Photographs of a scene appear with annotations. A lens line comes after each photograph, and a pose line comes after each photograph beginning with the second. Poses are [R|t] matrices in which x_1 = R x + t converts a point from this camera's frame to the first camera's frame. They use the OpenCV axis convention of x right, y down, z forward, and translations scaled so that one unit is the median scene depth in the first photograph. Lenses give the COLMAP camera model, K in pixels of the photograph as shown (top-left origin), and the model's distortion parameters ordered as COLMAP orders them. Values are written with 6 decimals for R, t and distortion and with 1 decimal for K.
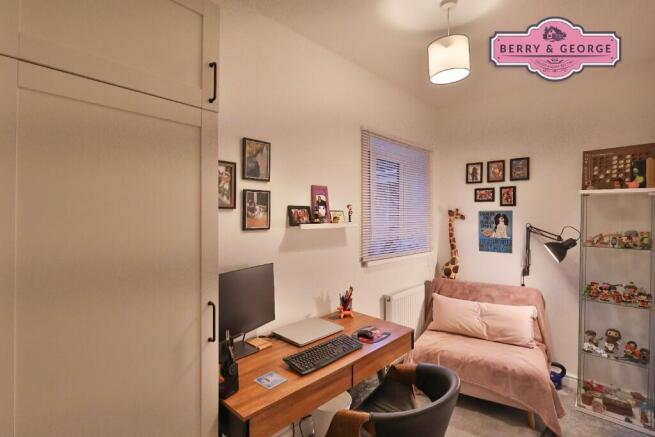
lens RADIAL K [[320.4, 0, 325.7], [0, 320.4, 215.0], [0, 0, 1]] dist [0.002686, 0.000768]
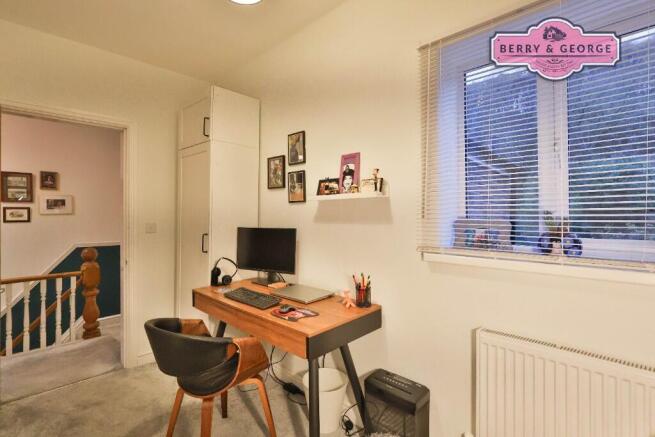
lens RADIAL K [[320.4, 0, 325.7], [0, 320.4, 215.0], [0, 0, 1]] dist [0.002686, 0.000768]
pose [[-0.031501, -0.004403, -0.999494, 1.061303], [0.002990, 0.999985, -0.004499, 0.102534], [0.999499, -0.003130, -0.031487, 1.148717]]
